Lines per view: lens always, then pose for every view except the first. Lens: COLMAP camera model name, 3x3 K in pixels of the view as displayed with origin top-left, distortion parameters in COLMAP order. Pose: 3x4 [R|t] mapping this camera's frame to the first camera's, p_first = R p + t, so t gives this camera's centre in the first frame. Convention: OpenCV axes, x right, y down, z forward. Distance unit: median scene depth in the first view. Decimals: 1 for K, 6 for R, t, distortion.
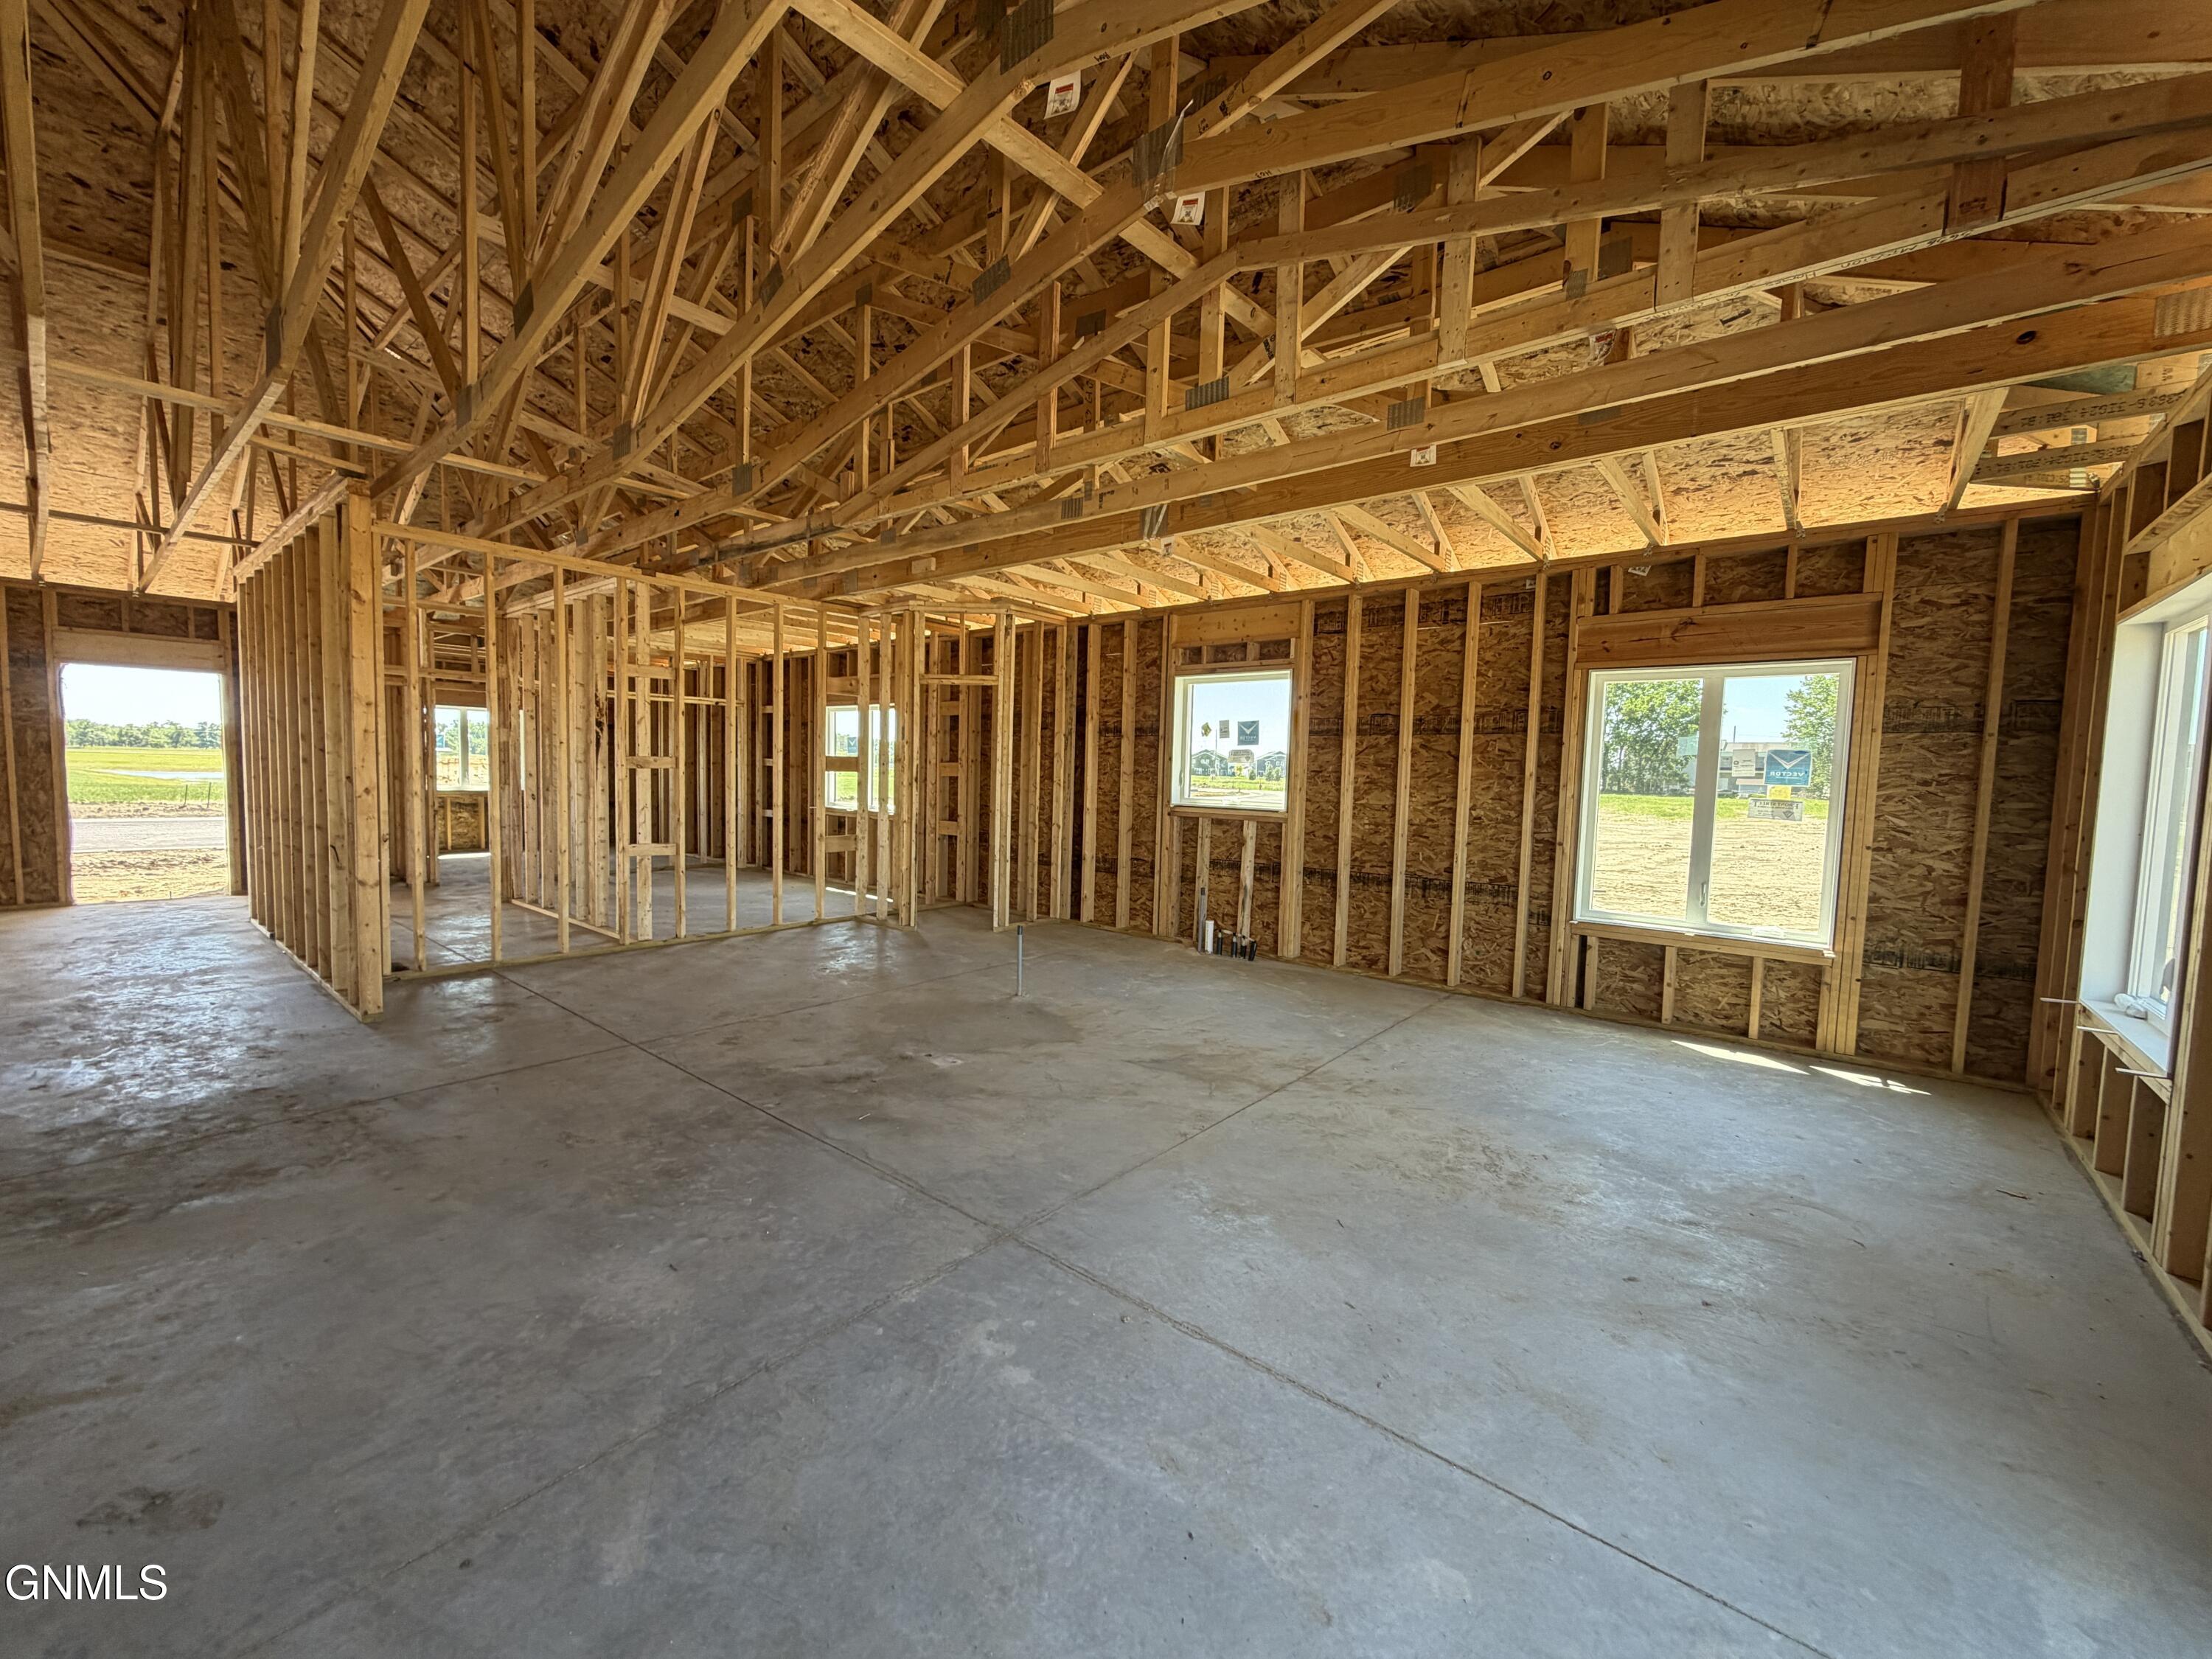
lens RADIAL K [[886.6, 0, 1106.0], [0, 886.6, 829.5], [0, 0, 1]] dist [-0.000632, 0.000158]
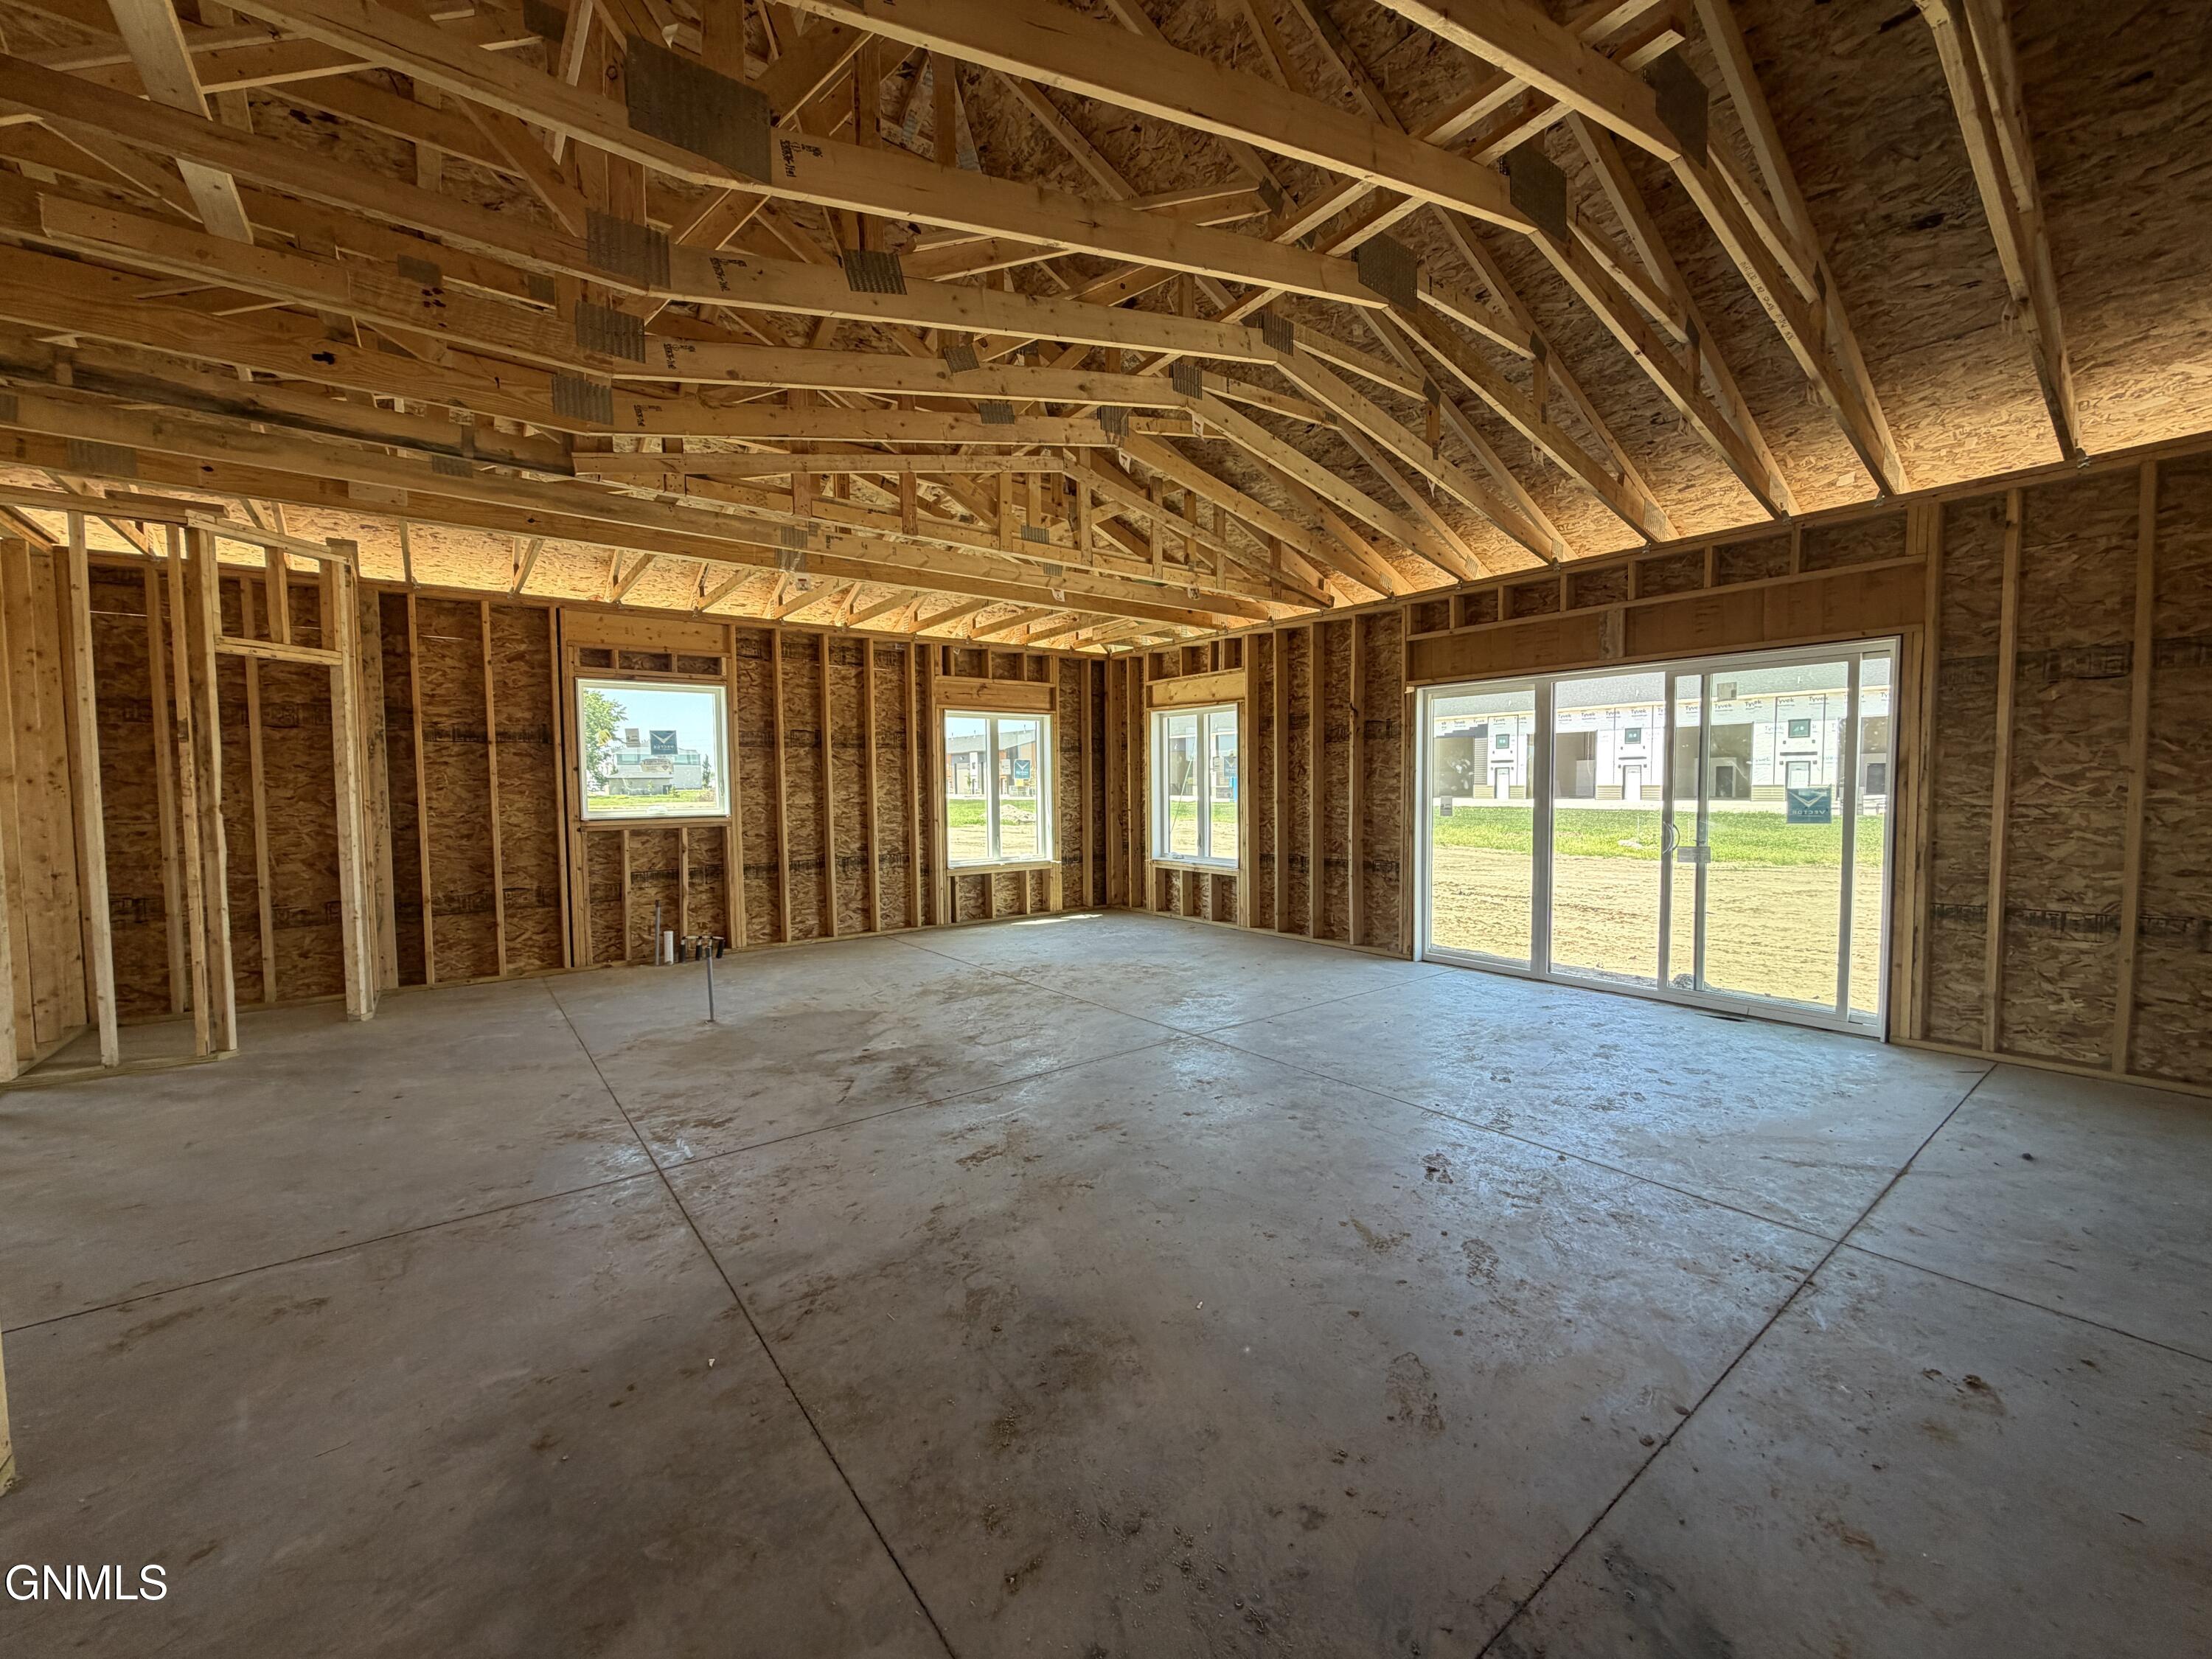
lens RADIAL K [[886.6, 0, 1106.0], [0, 886.6, 829.5], [0, 0, 1]] dist [-0.000632, 0.000158]
pose [[0.211218, -0.081295, 0.974052, -0.874770], [0.084787, 0.994303, 0.064600, -0.040001], [-0.973755, 0.068942, 0.216907, 0.356045]]
